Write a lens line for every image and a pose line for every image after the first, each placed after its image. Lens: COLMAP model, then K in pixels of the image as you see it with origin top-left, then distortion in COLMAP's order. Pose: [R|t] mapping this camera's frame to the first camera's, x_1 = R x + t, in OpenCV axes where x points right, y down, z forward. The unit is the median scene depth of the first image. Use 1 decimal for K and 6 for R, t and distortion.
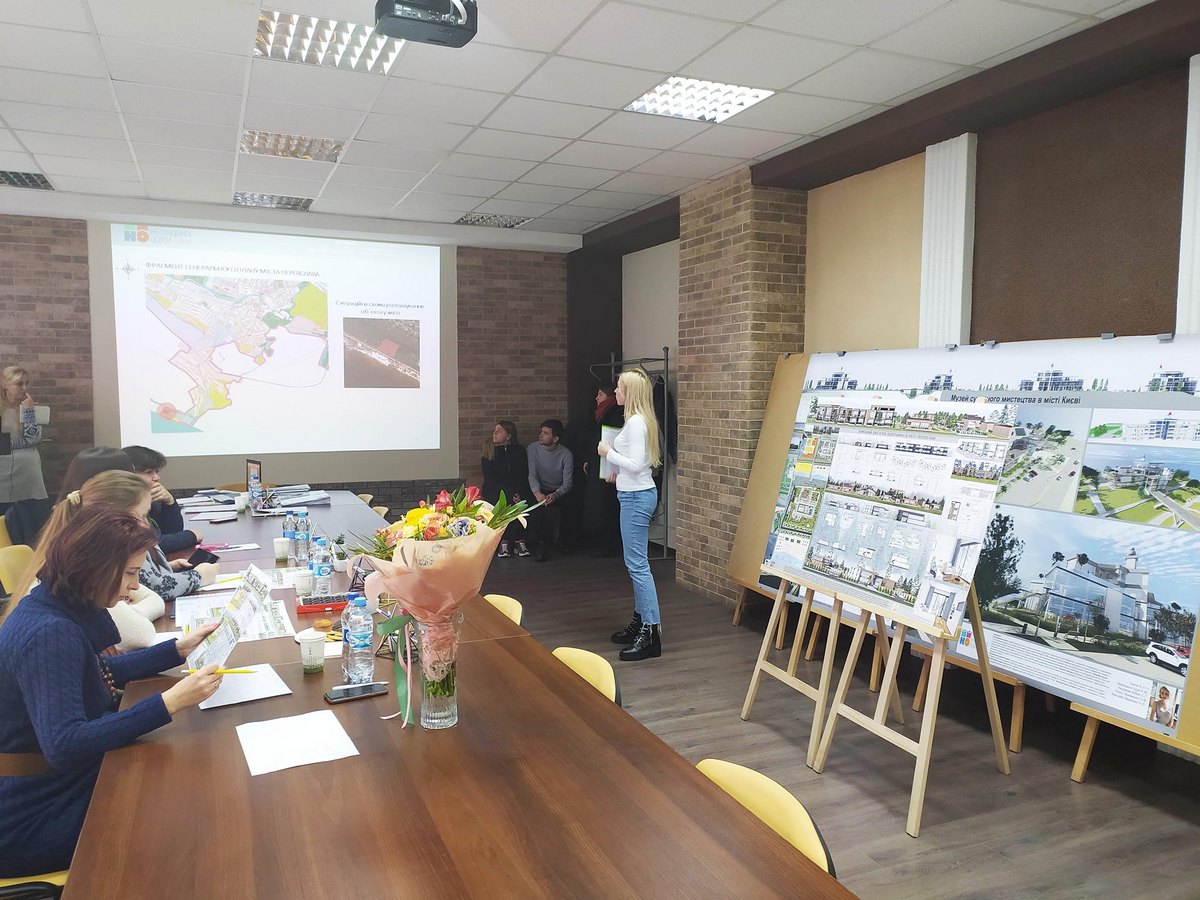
lens RADIAL K [[880.0, 0, 599.3], [0, 880.0, 448.2], [0, 0, 1]] dist [0.066003, -0.054698]
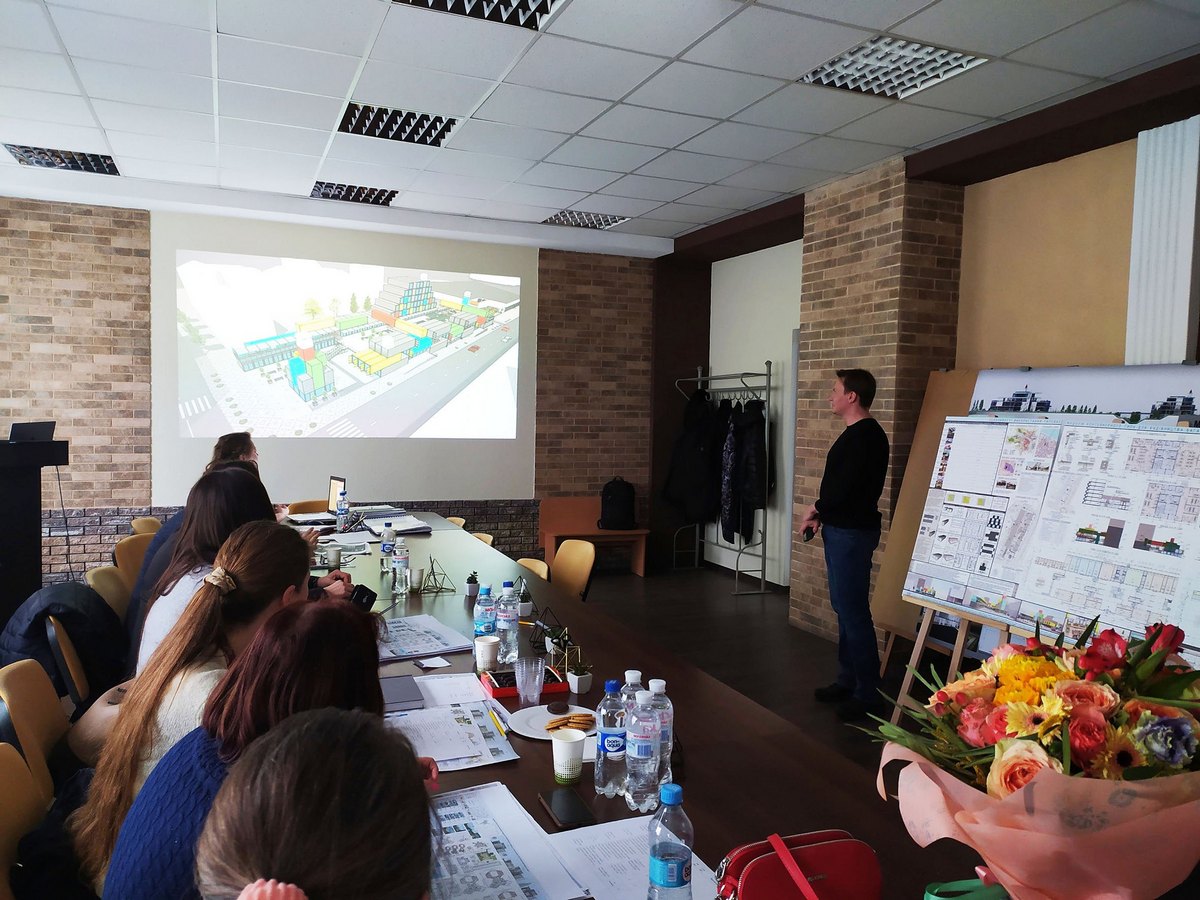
lens RADIAL K [[880.0, 0, 605.3], [0, 880.0, 453.3], [0, 0, 1]] dist [0.066003, -0.054698]
pose [[0.999727, 0.021273, -0.009677, -0.109060], [-0.021395, 0.999690, -0.012702, -0.004692], [0.009404, 0.012906, 0.999872, 0.107652]]
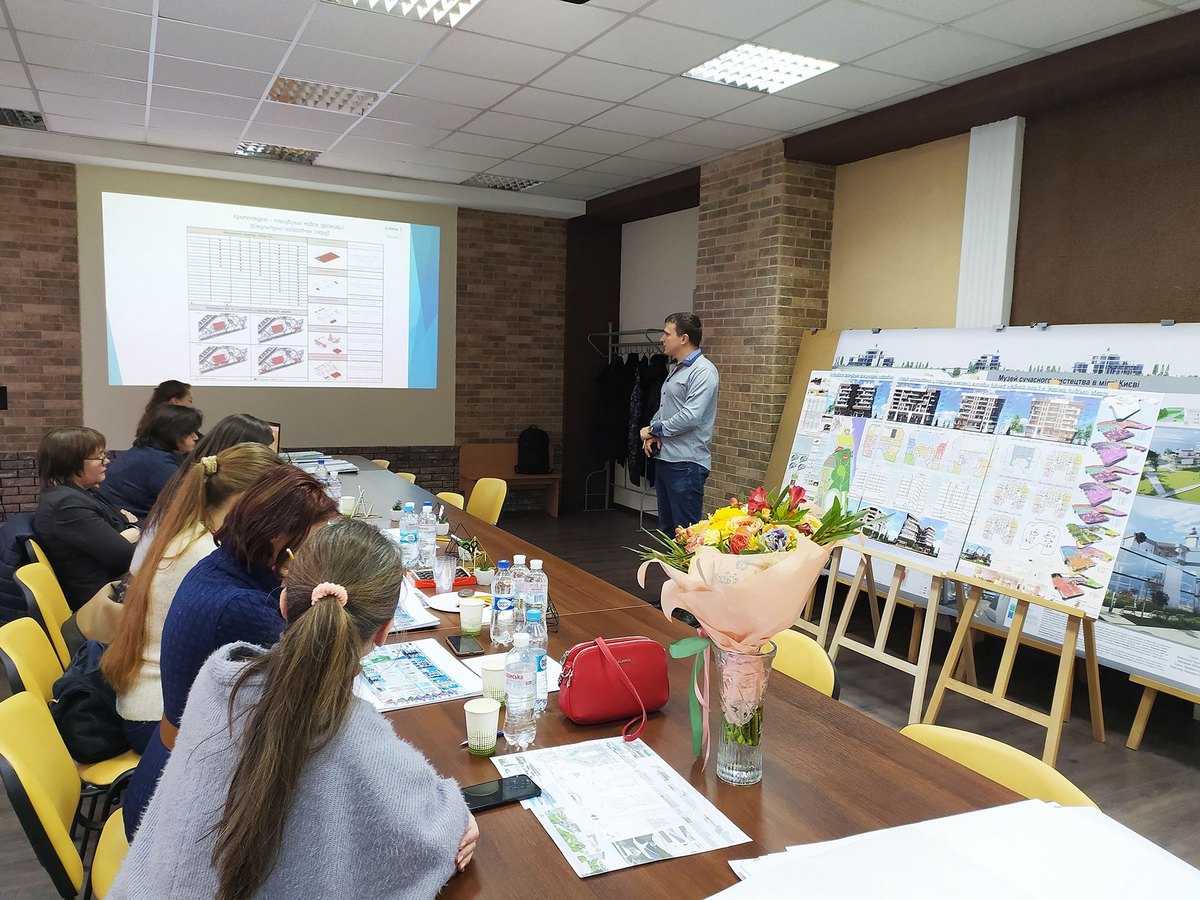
lens RADIAL K [[880.0, 0, 598.7], [0, 880.0, 447.5], [0, 0, 1]] dist [0.066003, -0.054698]
pose [[0.997338, 0.022213, 0.069454, -0.094711], [-0.024535, 0.999162, 0.032763, 0.000753], [-0.068668, -0.034380, 0.997047, 0.006886]]
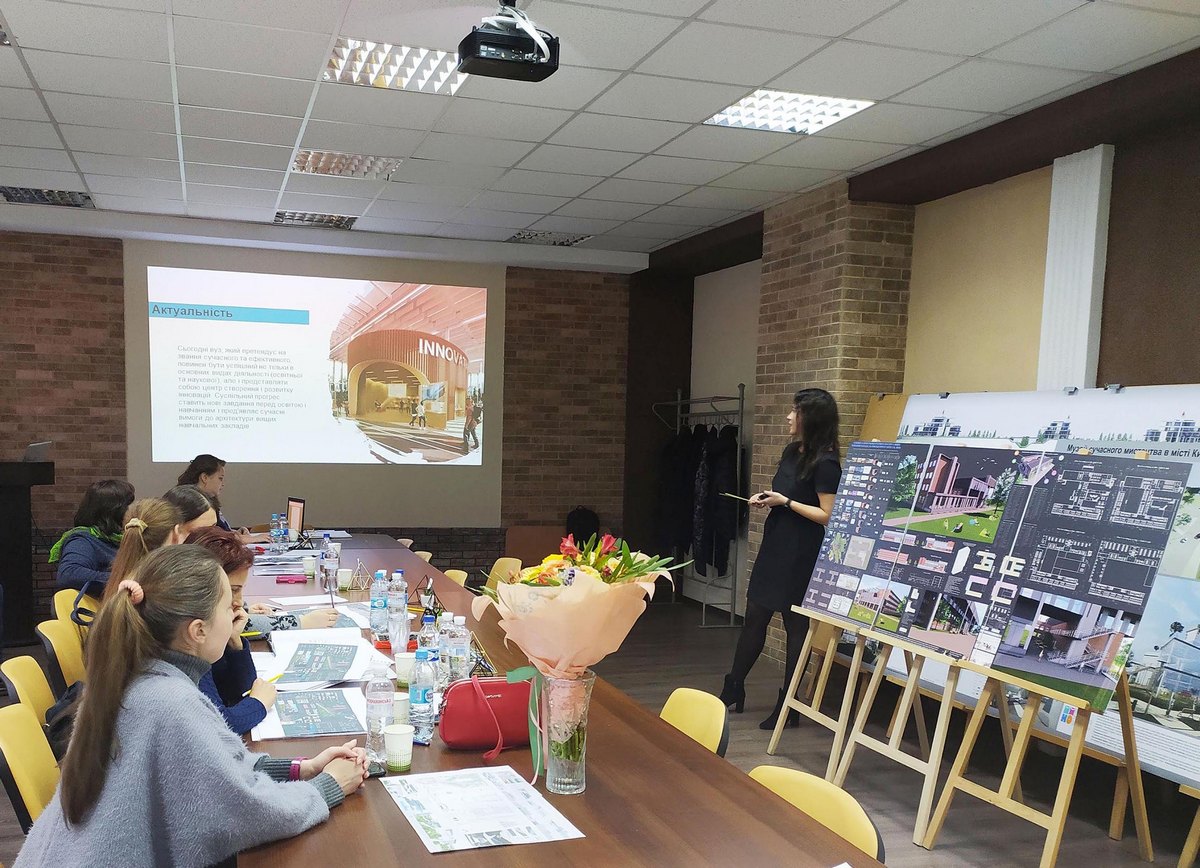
lens RADIAL K [[1063.9, 0, 523.7], [0, 1063.9, 530.4], [0, 0, 1]] dist [0.075502, -0.056779]
pose [[0.991851, 0.033717, -0.122862, -0.004262], [-0.030424, 0.999128, 0.028581, 0.007948], [0.123719, -0.024610, 0.992012, -0.099315]]
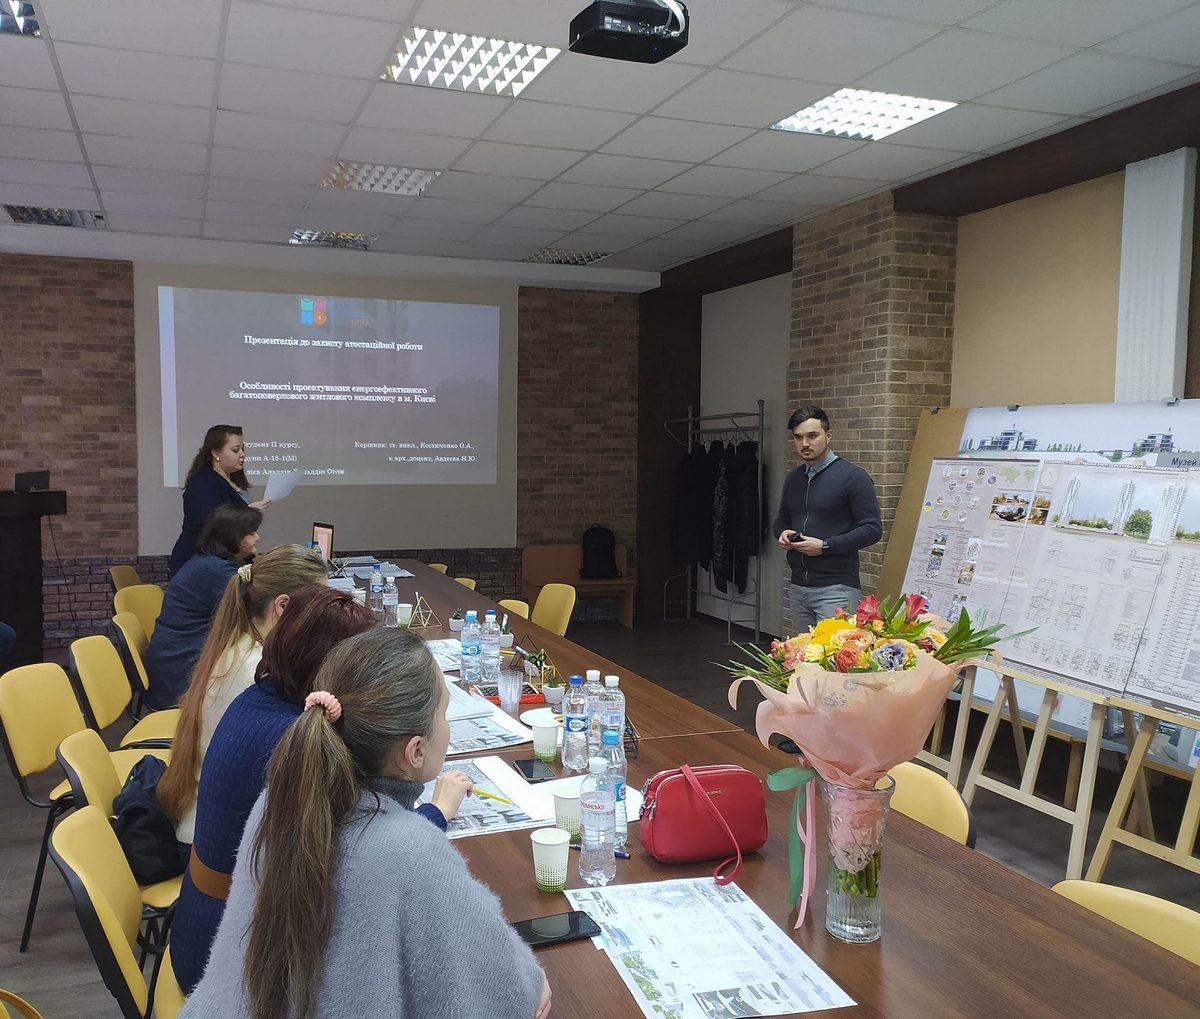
lens RADIAL K [[996.4, 0, 526.9], [0, 996.4, 507.2], [0, 0, 1]] dist [0.074512, -0.073218]
pose [[0.996663, 0.012035, -0.080735, -0.096426], [-0.012529, 0.999906, -0.005613, -0.000445], [0.080660, 0.006606, 0.996720, -0.003087]]
